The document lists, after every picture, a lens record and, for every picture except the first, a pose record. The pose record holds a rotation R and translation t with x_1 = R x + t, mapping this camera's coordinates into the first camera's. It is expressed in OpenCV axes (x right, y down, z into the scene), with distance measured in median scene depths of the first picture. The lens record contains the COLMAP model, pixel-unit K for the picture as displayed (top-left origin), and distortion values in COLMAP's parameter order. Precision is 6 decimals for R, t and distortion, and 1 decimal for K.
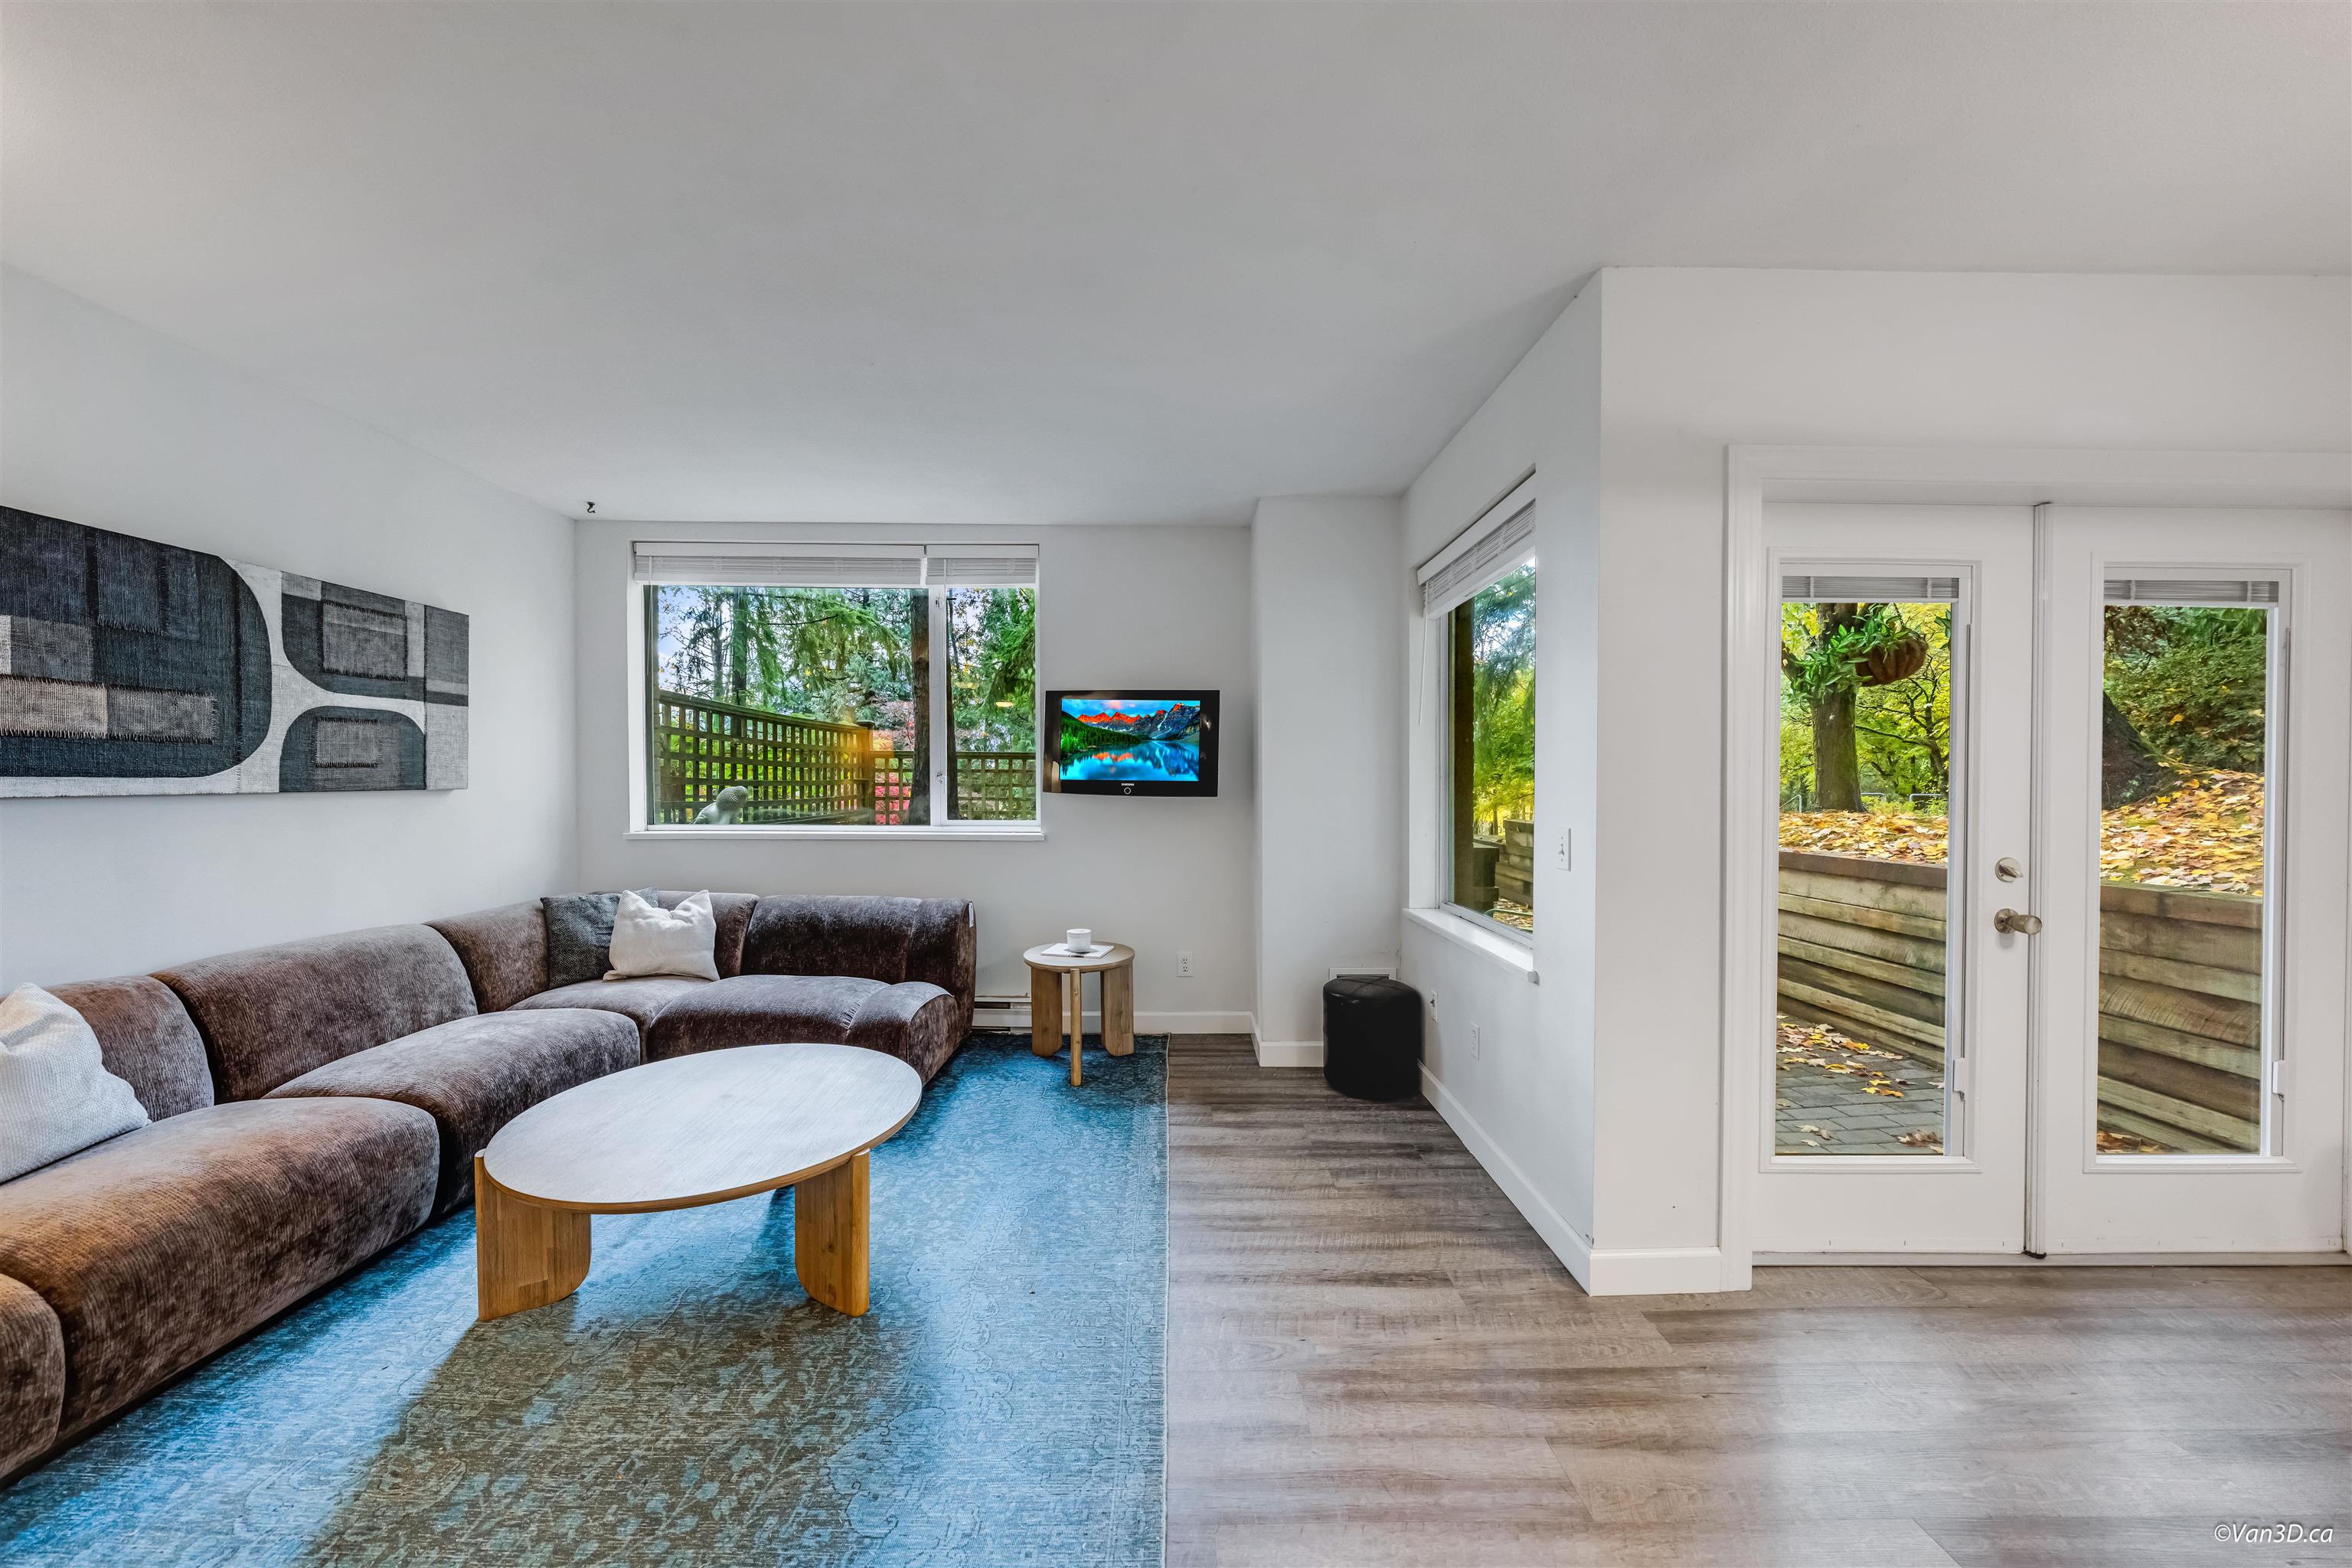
lens RADIAL K [[795.1, 0, 1148.4], [0, 795.1, 806.1], [0, 0, 1]] dist [-0.002852, 0.001261]
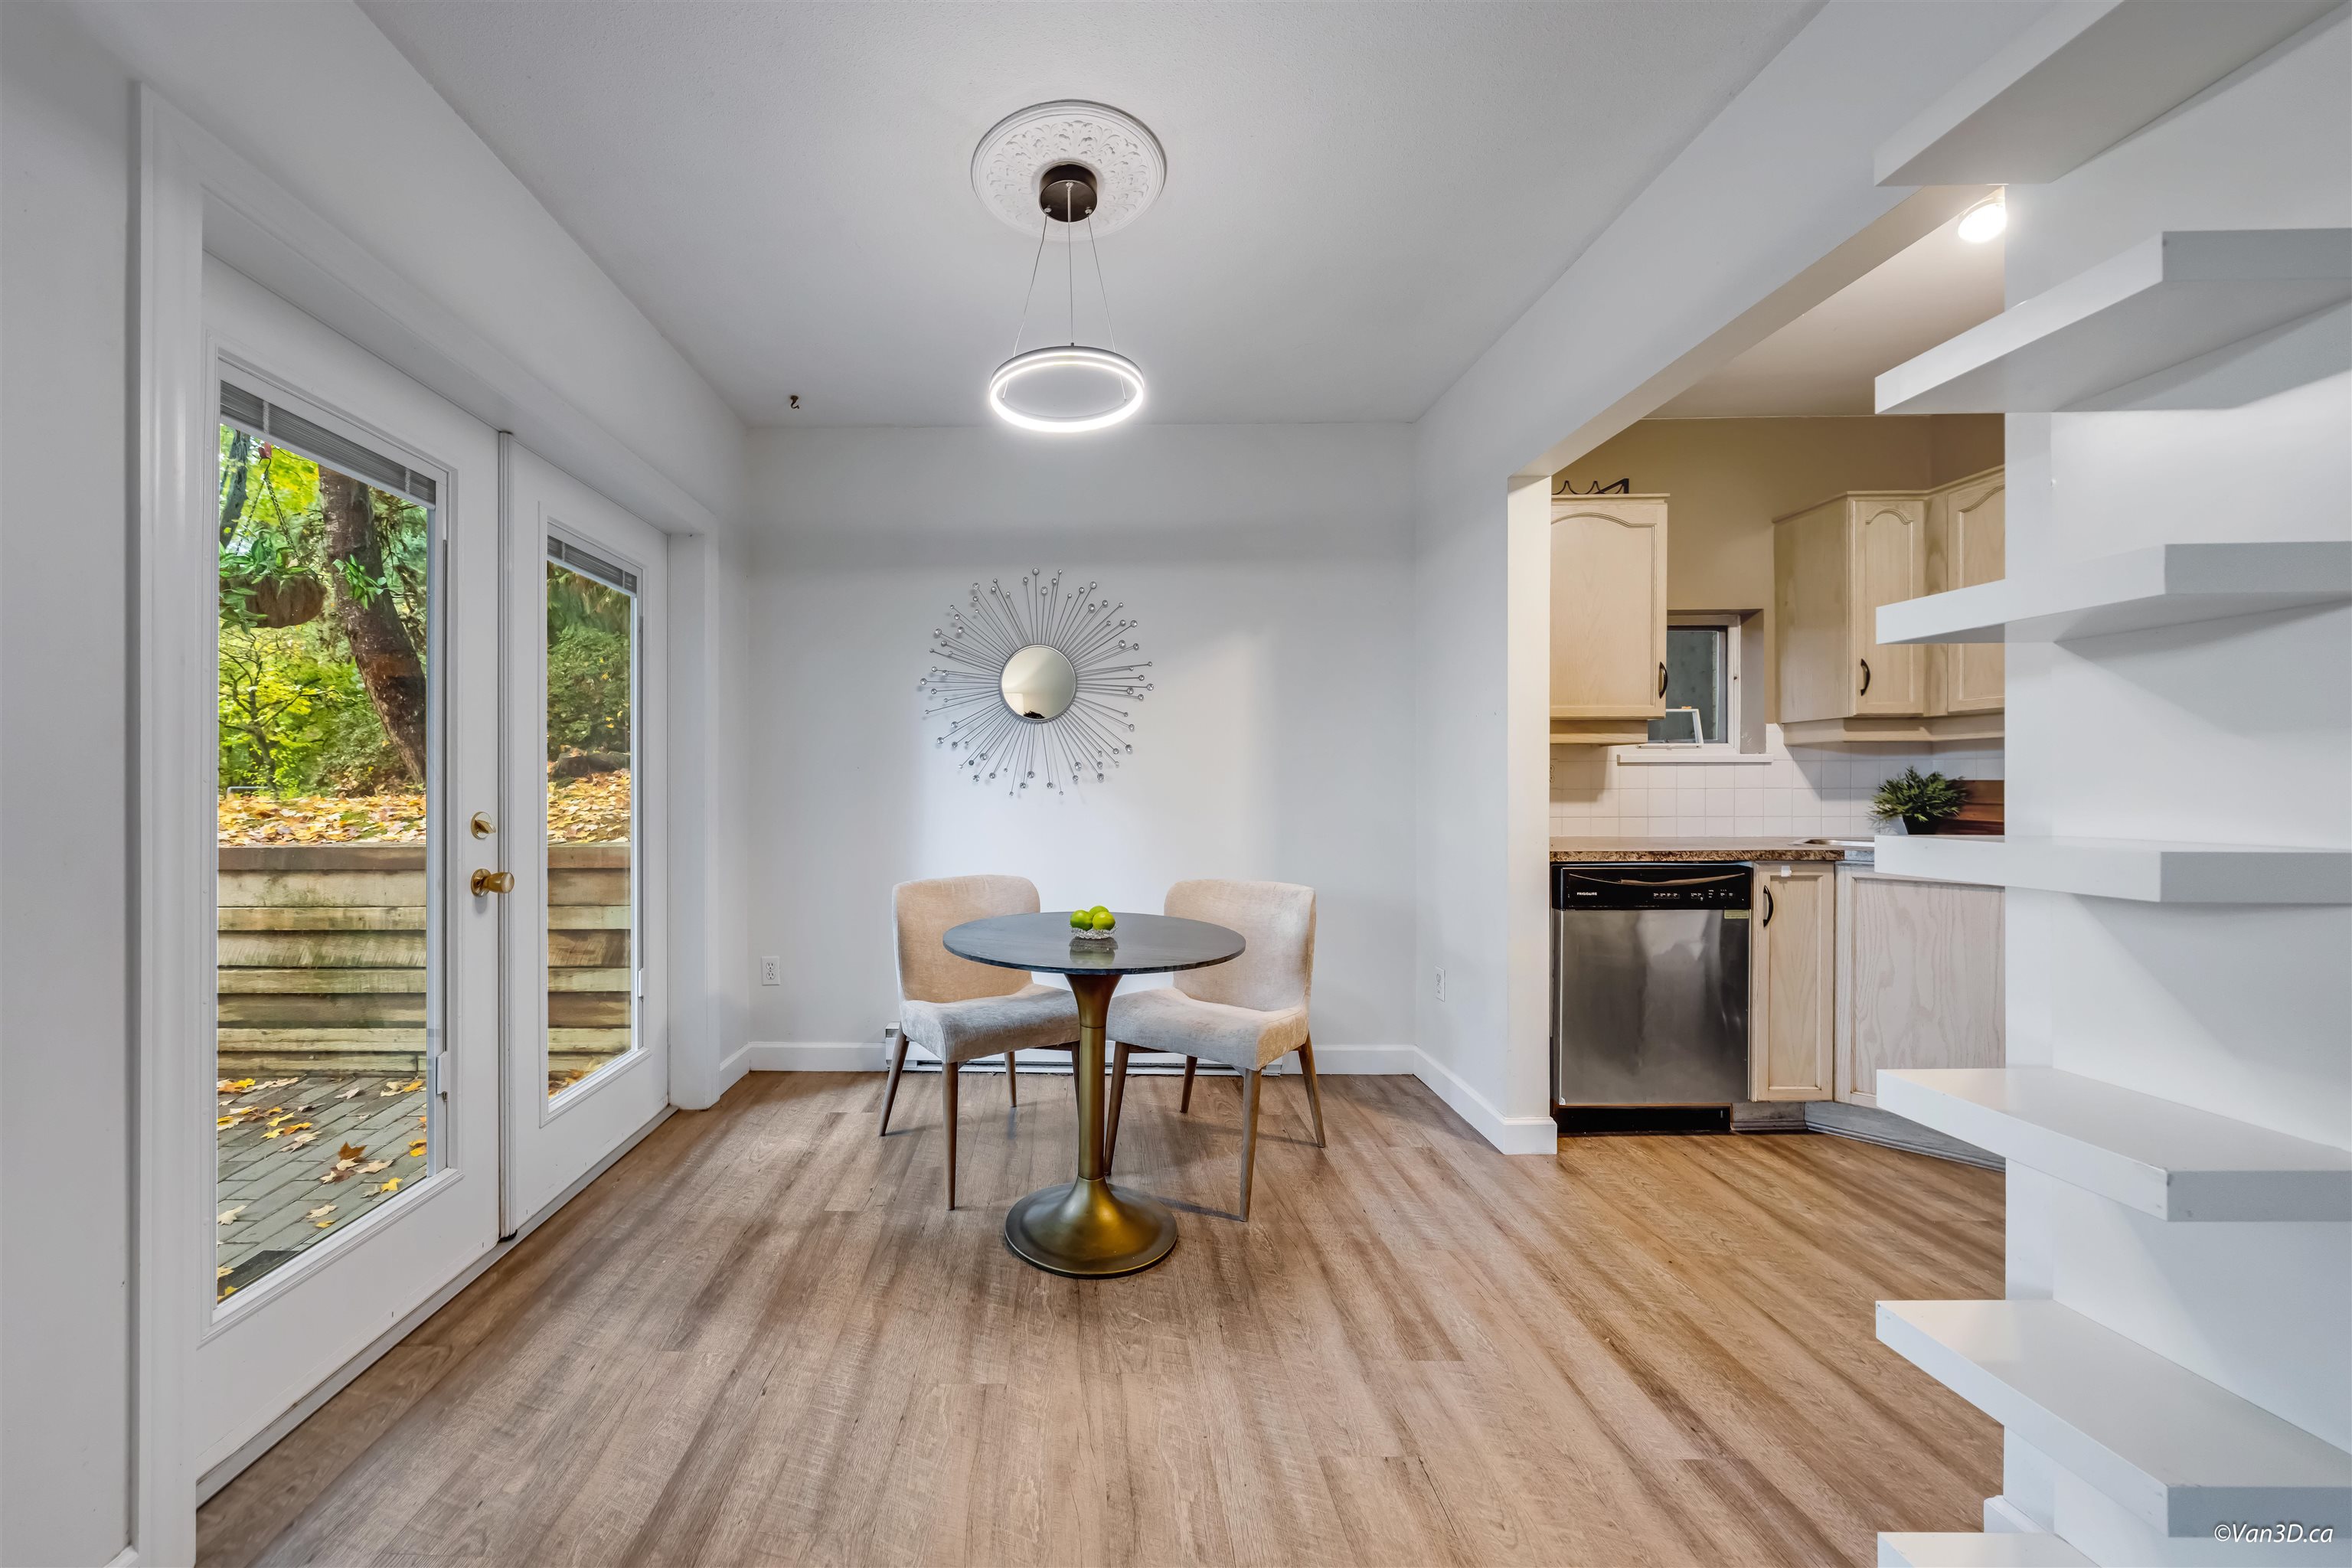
lens RADIAL K [[846.4, 0, 1071.9], [0, 846.4, 768.8], [0, 0, 1]] dist [0.000130, 0.000531]
pose [[0.015210, 0.012102, 0.999811, 0.106734], [0.029446, 0.999488, -0.012547, 0.039632], [-0.999451, 0.029631, 0.014846, 0.251513]]
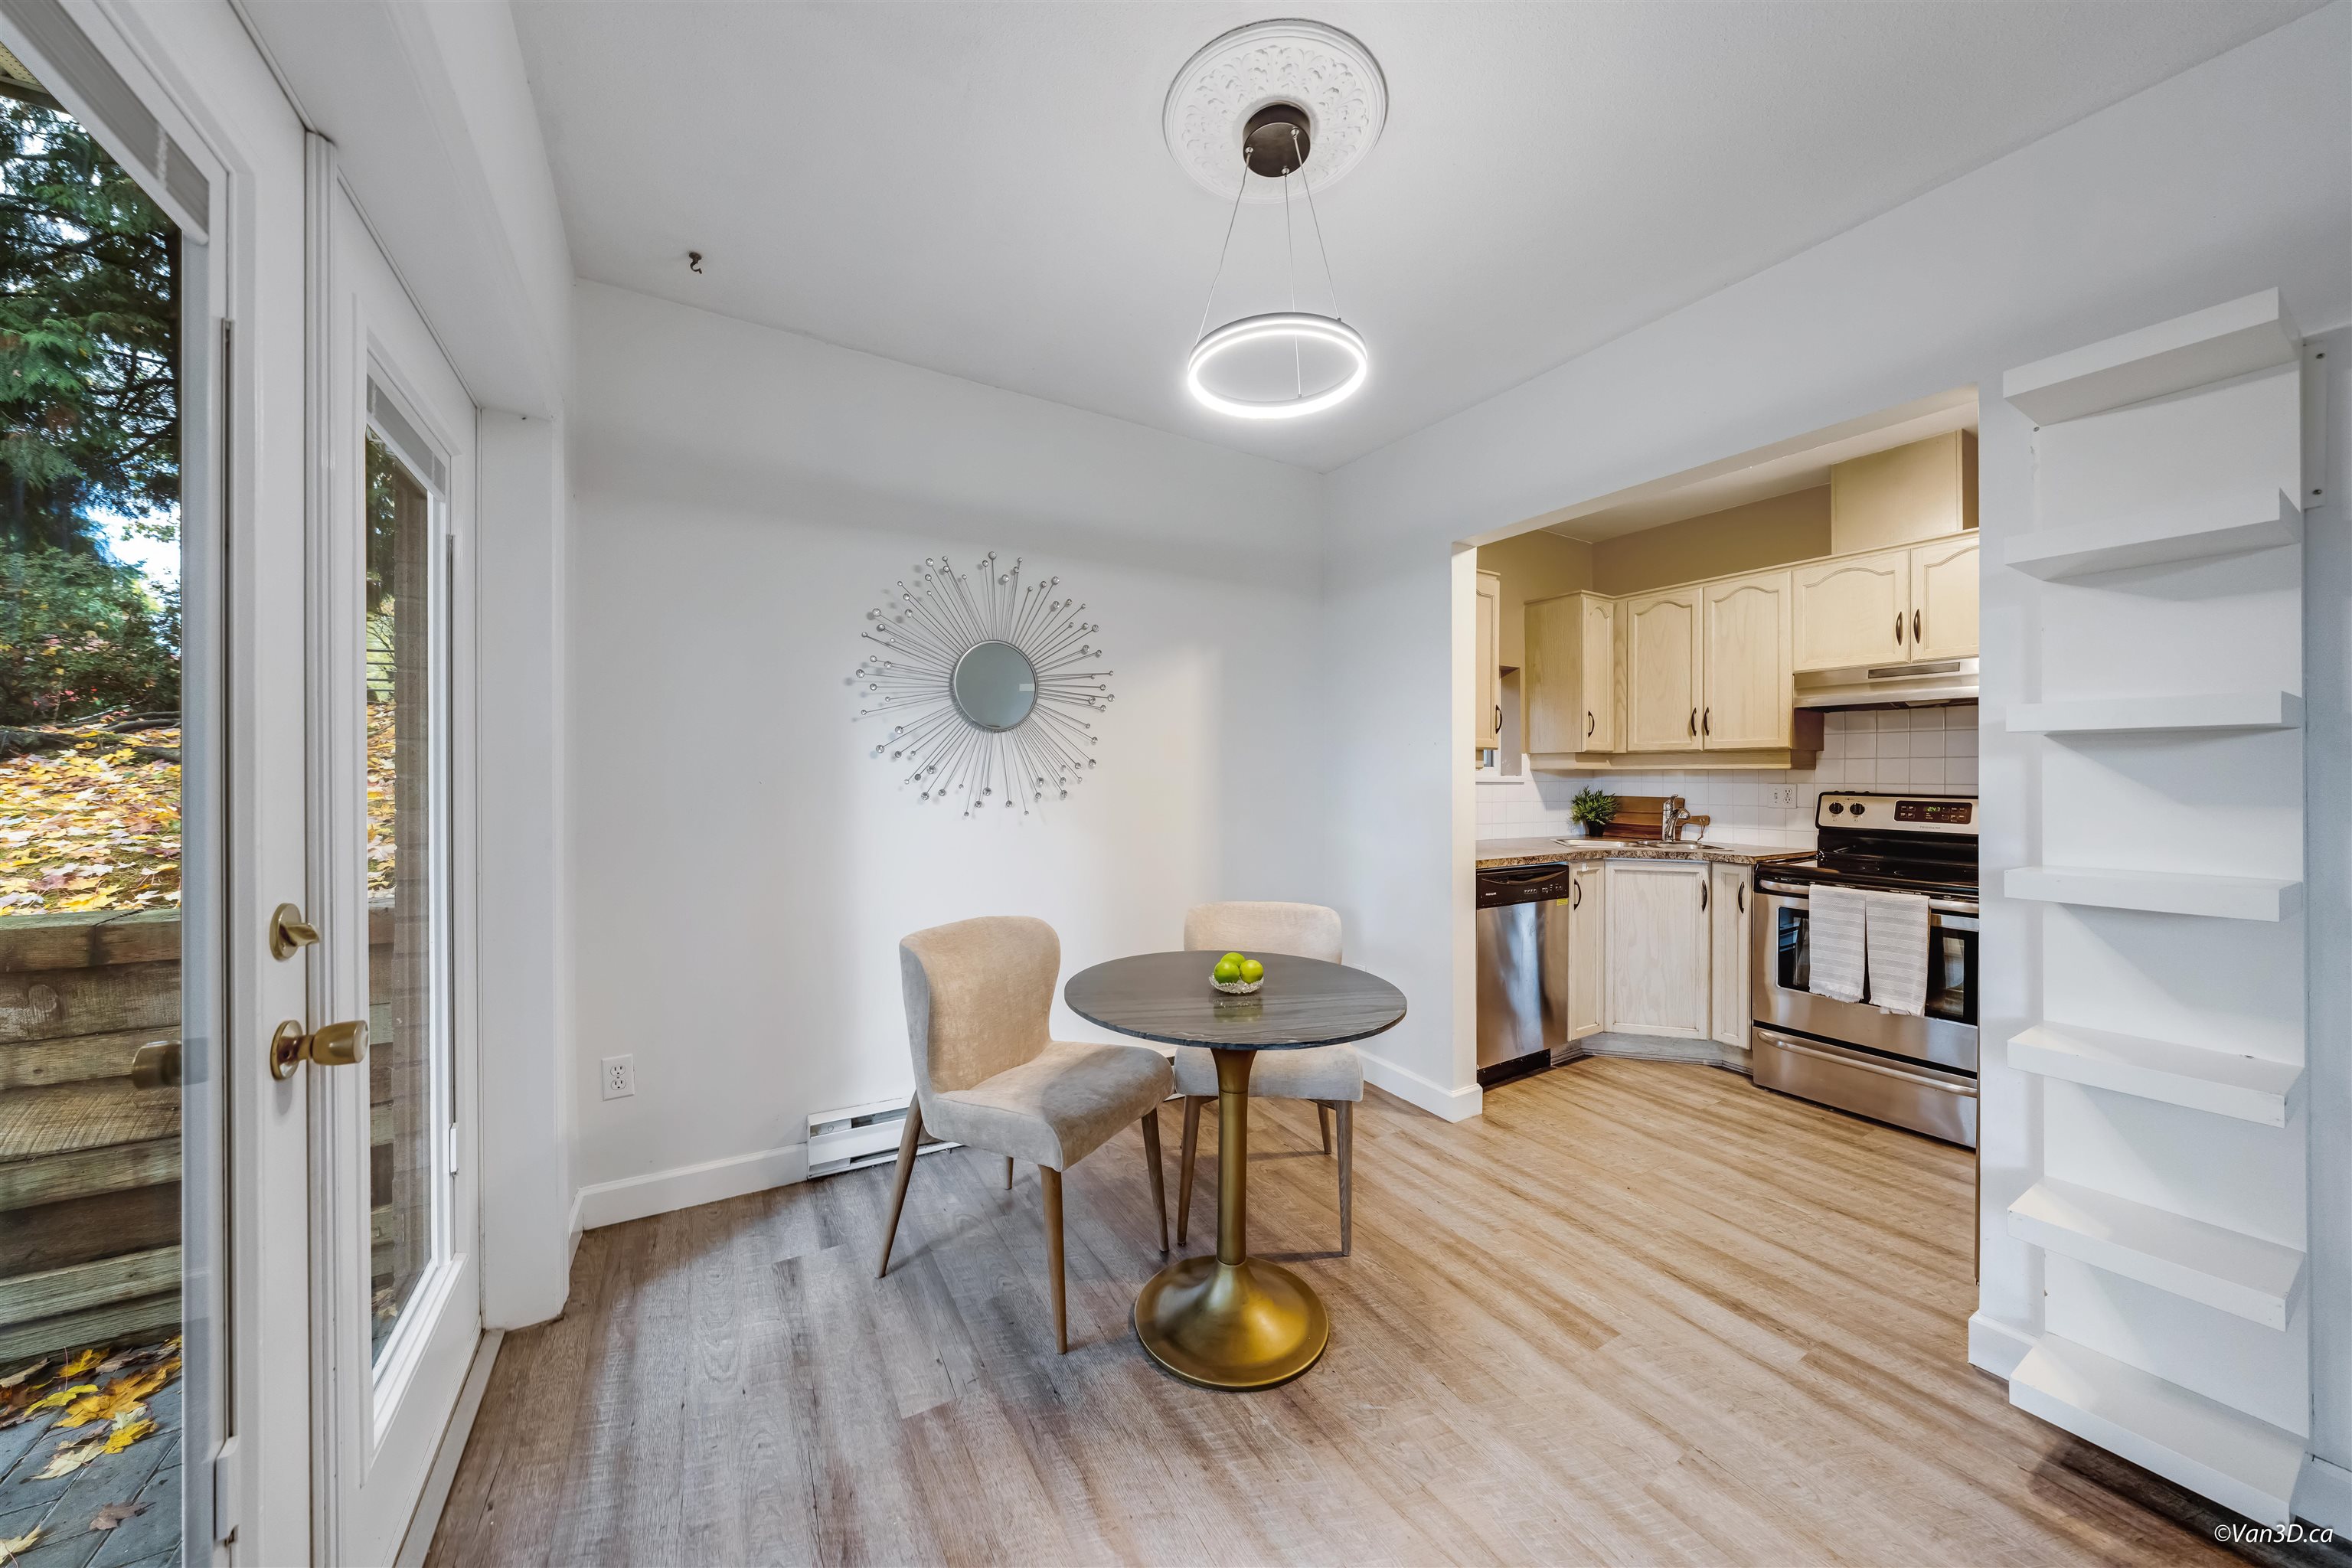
lens RADIAL K [[795.1, 0, 1174.5], [0, 795.1, 768.4], [0, 0, 1]] dist [-0.002852, 0.001261]
pose [[-0.512070, -0.001331, 0.858943, 0.368398], [0.011608, 0.999897, 0.008470, -0.004377], [-0.858865, 0.014308, -0.512002, 0.641916]]
